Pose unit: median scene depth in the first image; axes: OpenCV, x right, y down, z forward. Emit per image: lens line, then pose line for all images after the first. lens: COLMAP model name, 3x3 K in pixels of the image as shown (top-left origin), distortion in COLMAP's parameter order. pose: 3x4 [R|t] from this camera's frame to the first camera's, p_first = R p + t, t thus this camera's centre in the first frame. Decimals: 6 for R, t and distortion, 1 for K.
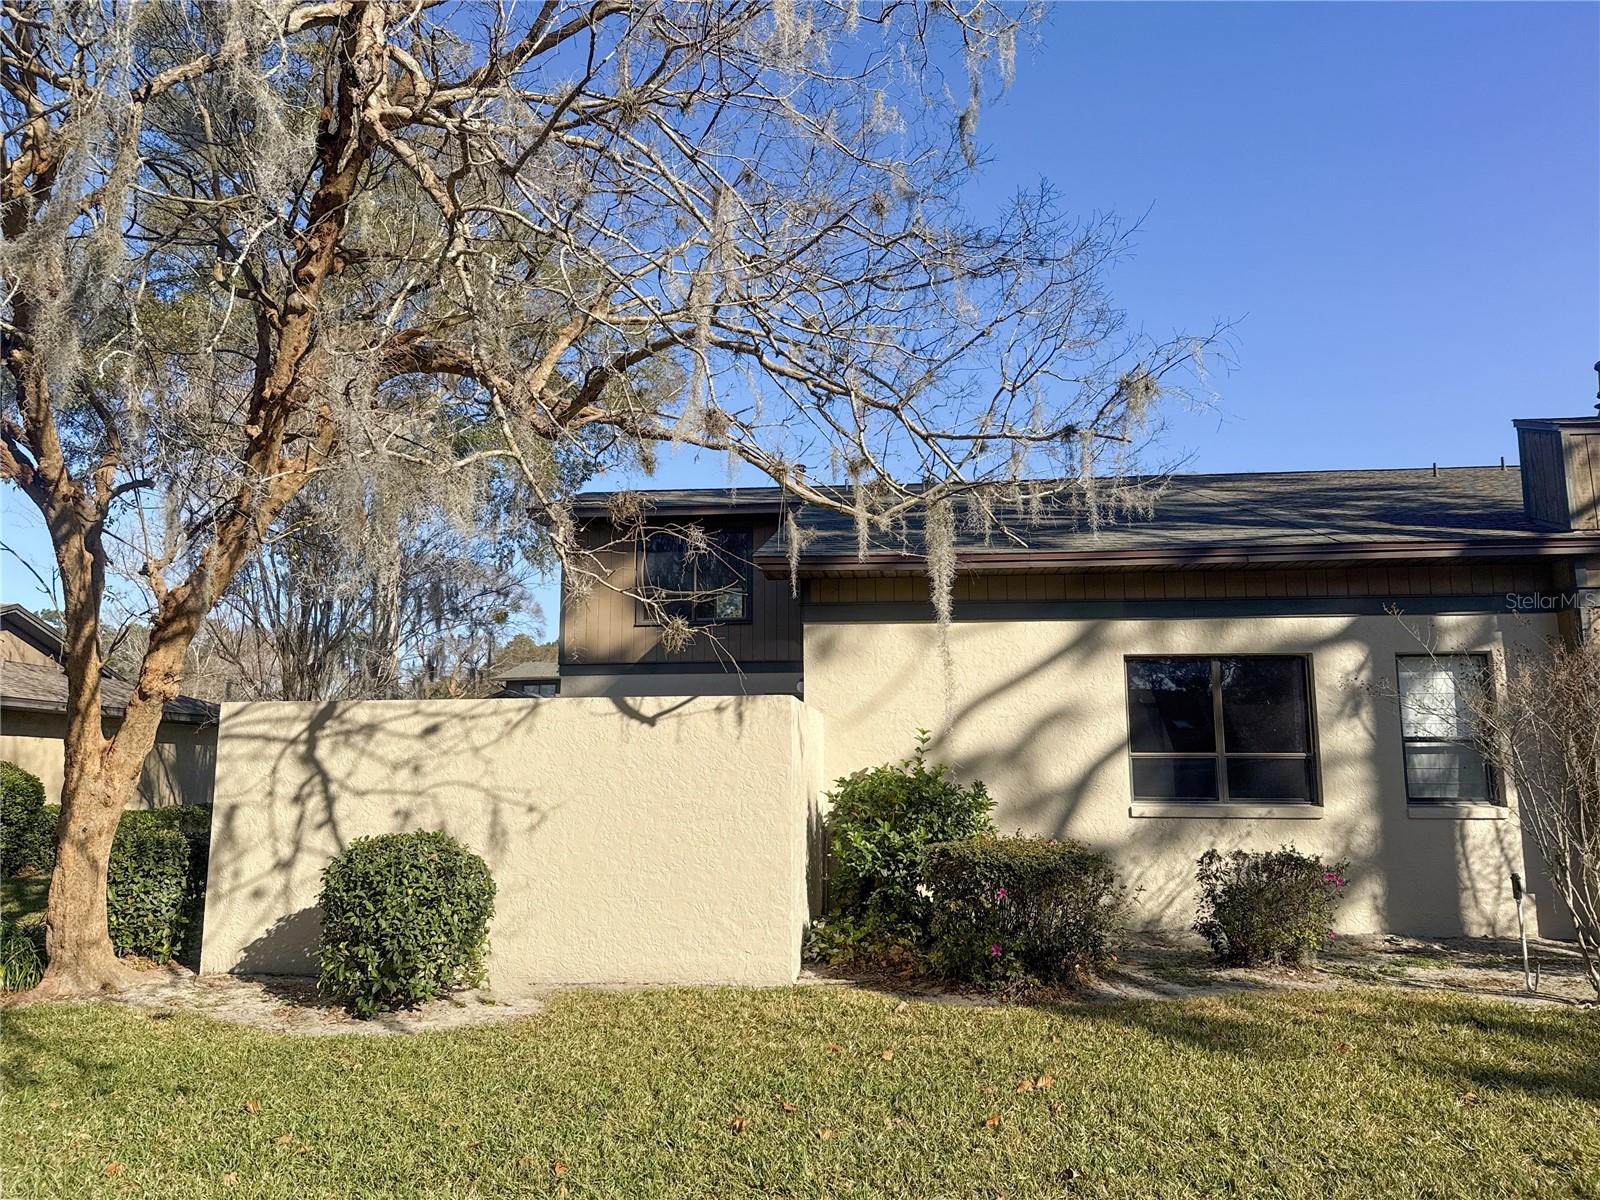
lens RADIAL K [[1130.7, 0, 800.0], [0, 1130.7, 600.0], [0, 0, 1]] dist [0.111857, -0.148325]
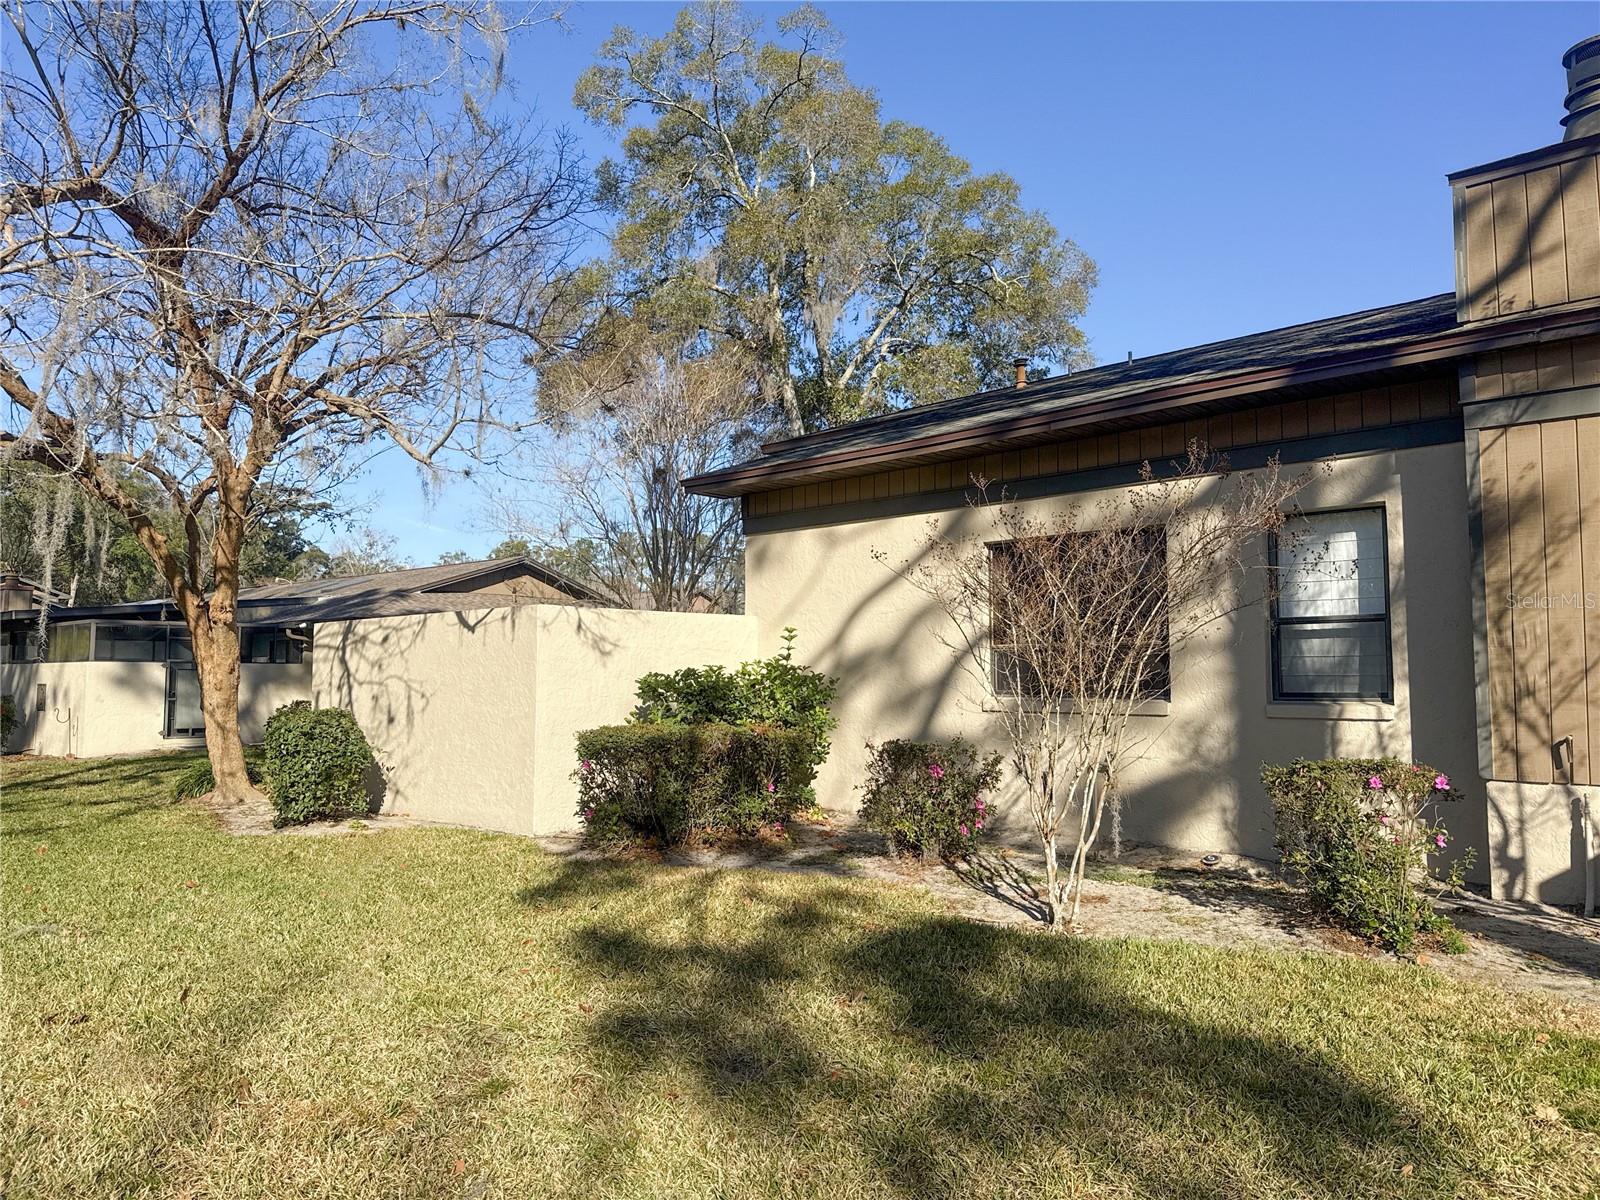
lens RADIAL K [[1111.1, 0, 768.2], [0, 1111.1, 606.5], [0, 0, 1]] dist [0.141195, -0.190967]
pose [[0.794666, -0.041369, -0.605635, 0.742202], [0.090346, 0.994624, 0.050605, 0.039502], [0.600286, -0.094931, 0.794132, 0.163236]]
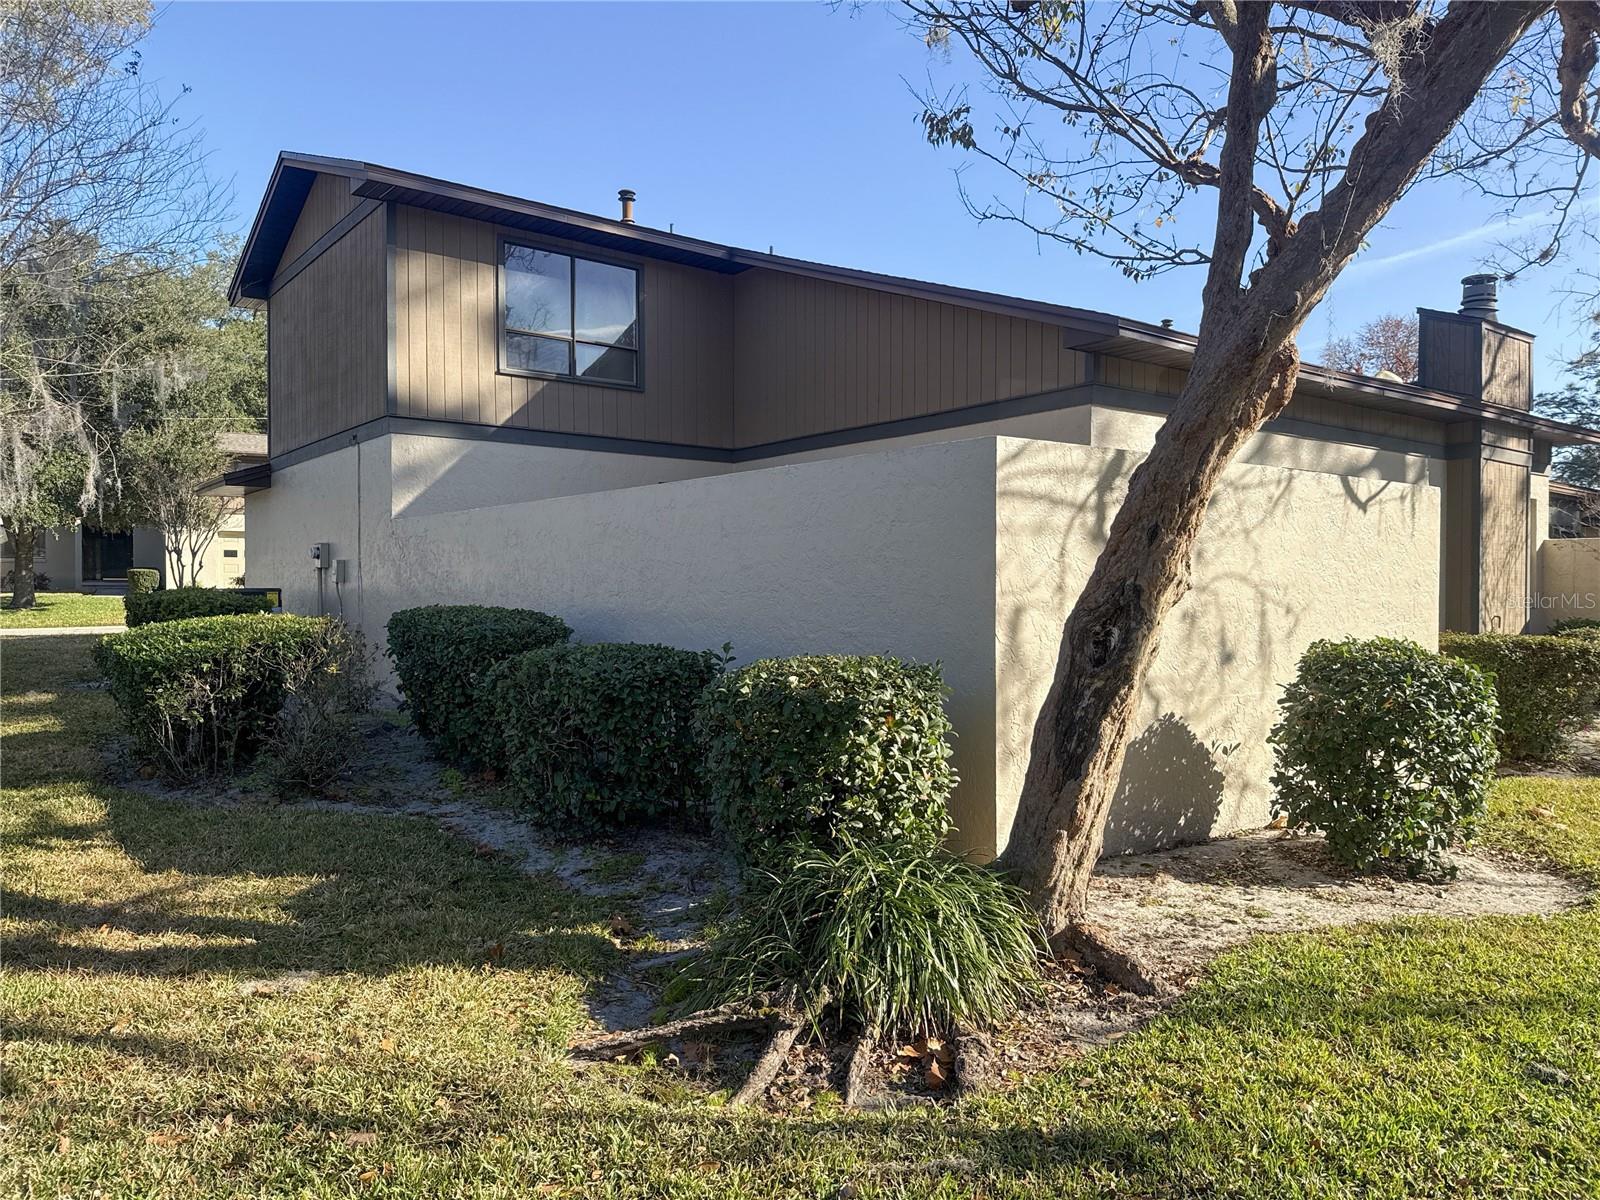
lens RADIAL K [[1130.7, 0, 800.0], [0, 1130.7, 600.0], [0, 0, 1]] dist [0.111857, -0.148325]
pose [[0.708015, -0.004251, 0.706184, -0.849053], [-0.107499, 0.987680, 0.113723, 0.101408], [-0.697967, -0.156432, 0.698835, 0.564465]]
